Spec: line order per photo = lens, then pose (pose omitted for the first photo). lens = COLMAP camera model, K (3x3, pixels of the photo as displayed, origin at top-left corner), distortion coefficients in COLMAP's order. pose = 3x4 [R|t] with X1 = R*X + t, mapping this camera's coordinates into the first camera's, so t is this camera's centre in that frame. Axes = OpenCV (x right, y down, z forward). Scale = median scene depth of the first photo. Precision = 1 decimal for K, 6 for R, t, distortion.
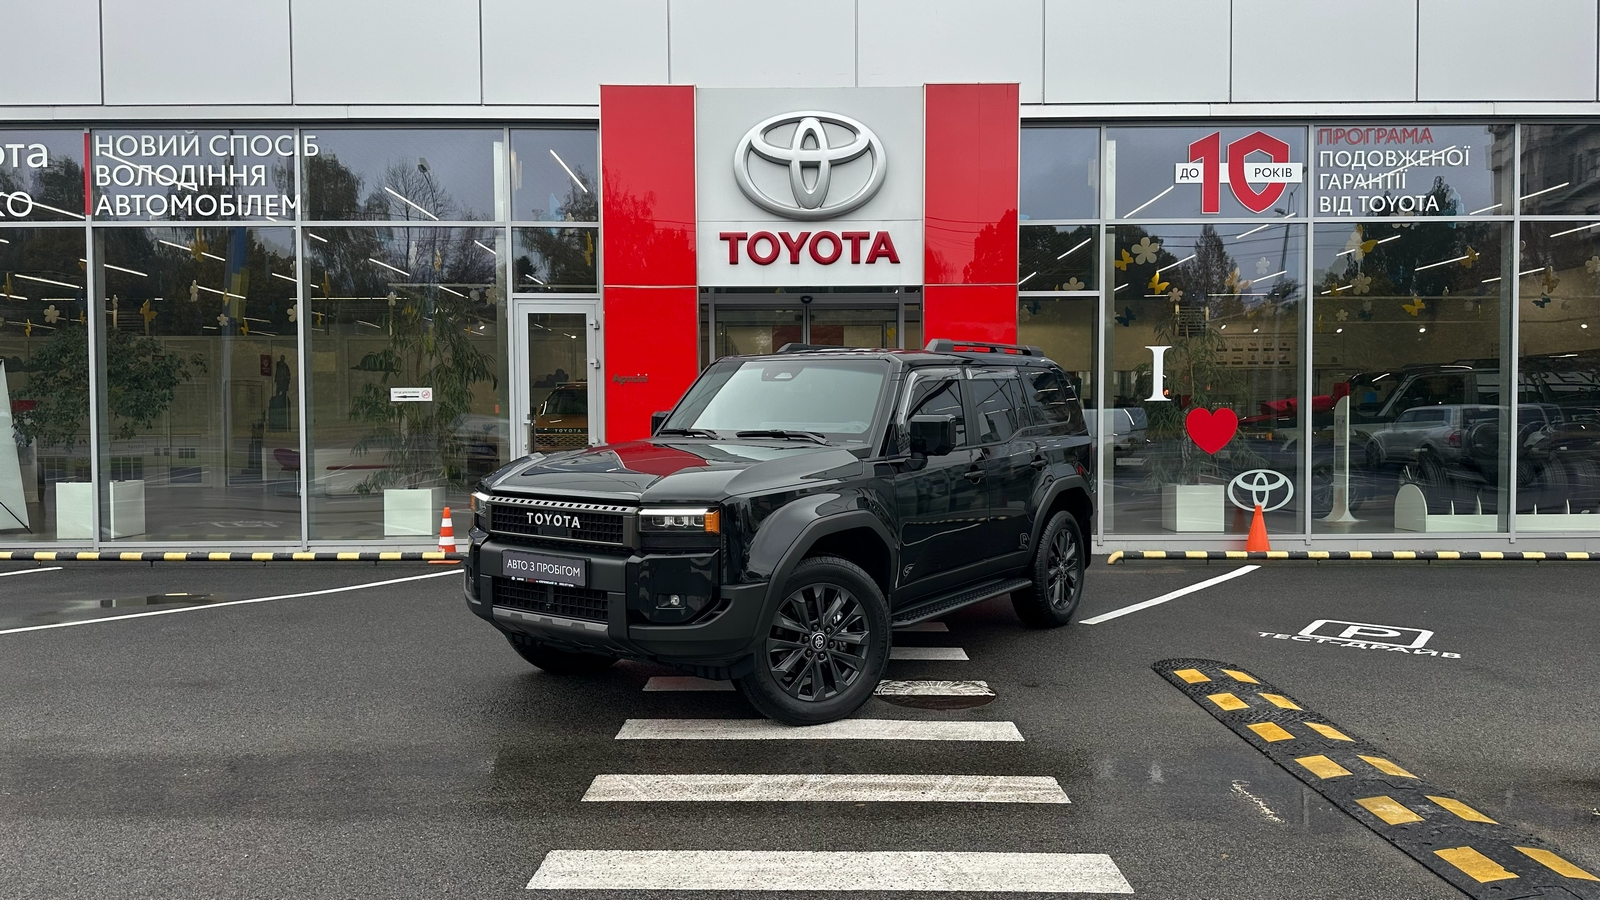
lens RADIAL K [[1099.7, 0, 808.4], [0, 1099.7, 453.2], [0, 0, 1]] dist [0.070691, -0.074510]
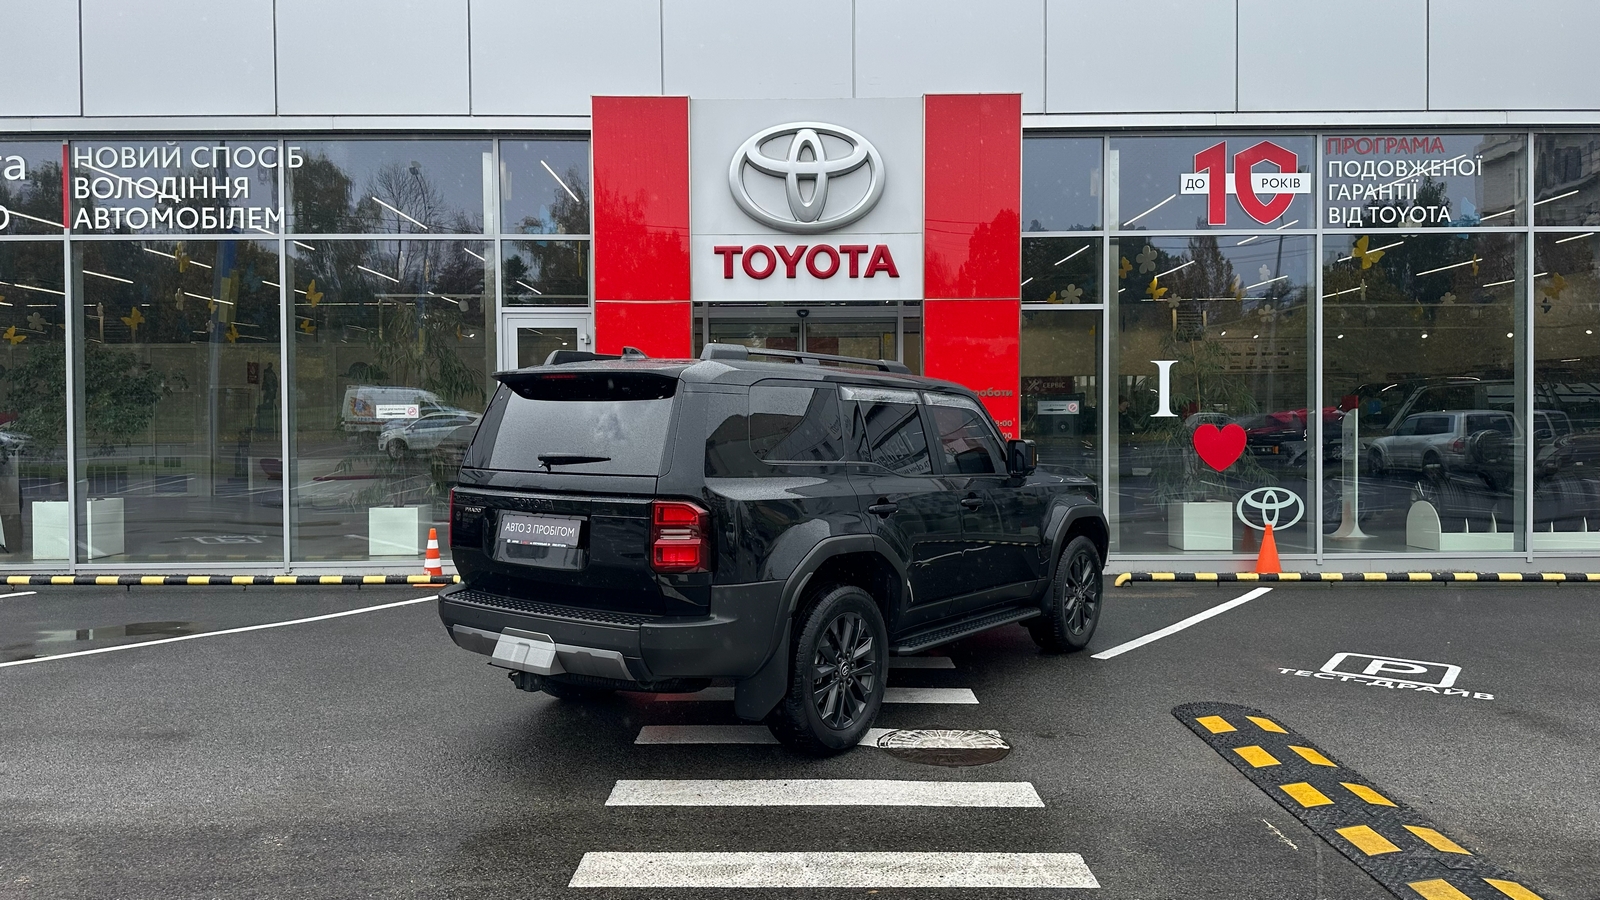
lens RADIAL K [[1099.4, 0, 800.3], [0, 1099.4, 437.0], [0, 0, 1]] dist [0.073067, -0.077684]
pose [[0.999999, -0.001383, 0.000181, -0.004492], [0.001385, 0.999921, -0.012470, -0.018037], [-0.000164, 0.012470, 0.999922, 0.027018]]
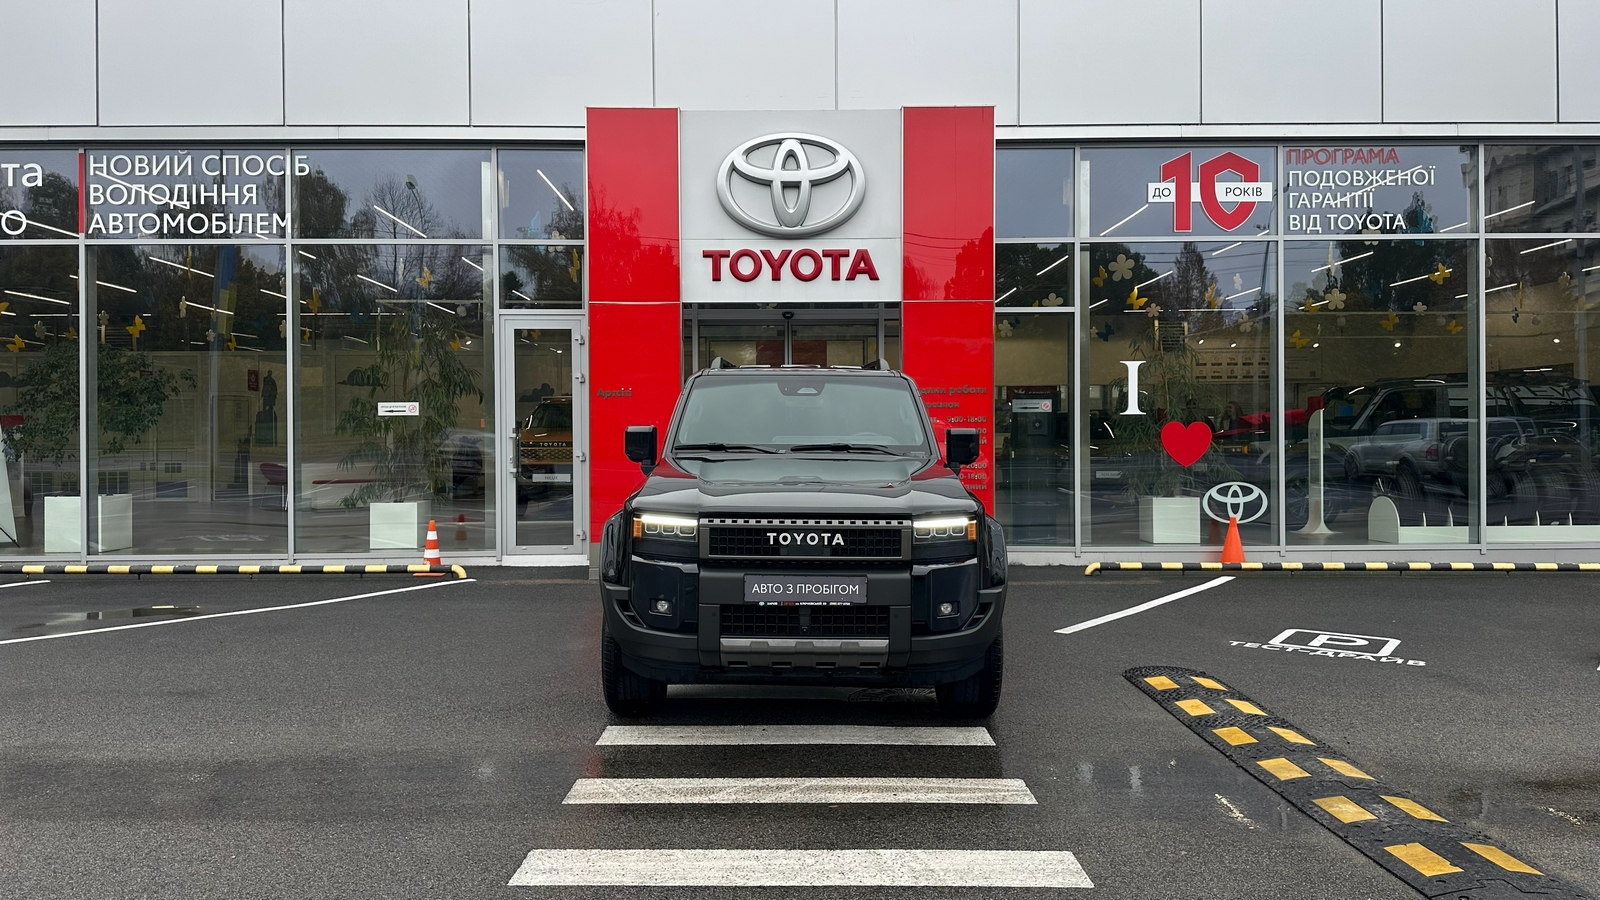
lens RADIAL K [[1099.4, 0, 800.3], [0, 1099.4, 437.0], [0, 0, 1]] dist [0.073067, -0.077684]
pose [[0.999985, -0.001076, 0.005321, 0.004138], [0.001221, 0.999625, -0.027362, 0.000947], [-0.005290, 0.027368, 0.999611, -0.014906]]
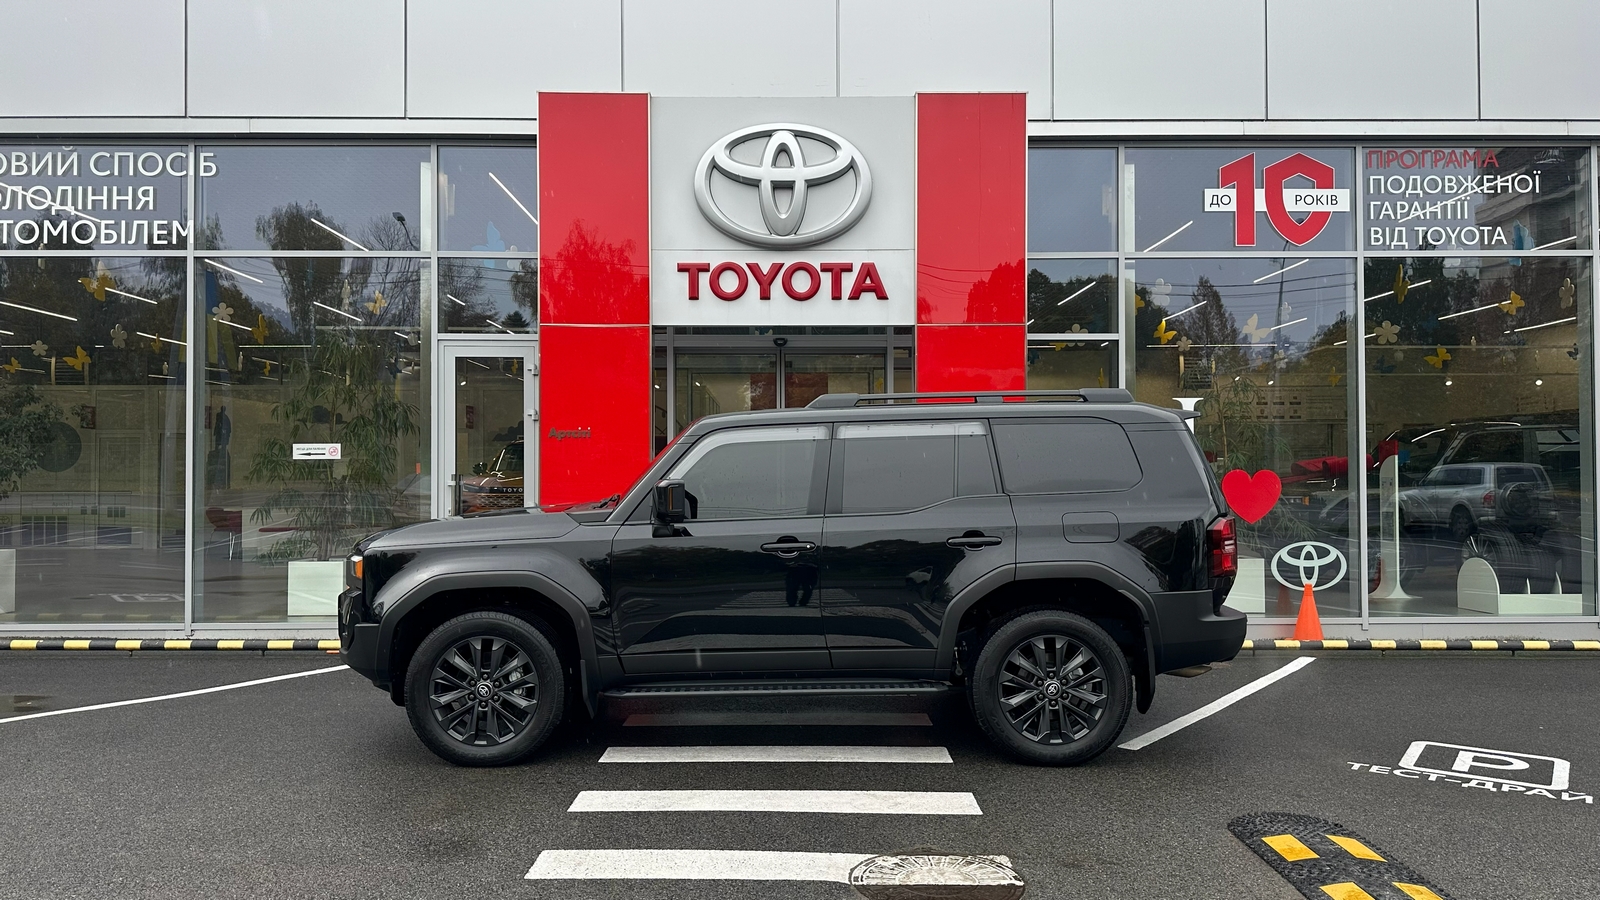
lens RADIAL K [[1102.1, 0, 802.8], [0, 1102.1, 453.2], [0, 0, 1]] dist [0.056687, -0.051892]
pose [[0.999985, 0.002726, 0.004771, 0.012315], [-0.002498, 0.998883, -0.047196, -0.012169], [-0.004894, 0.047183, 0.998874, 0.142868]]
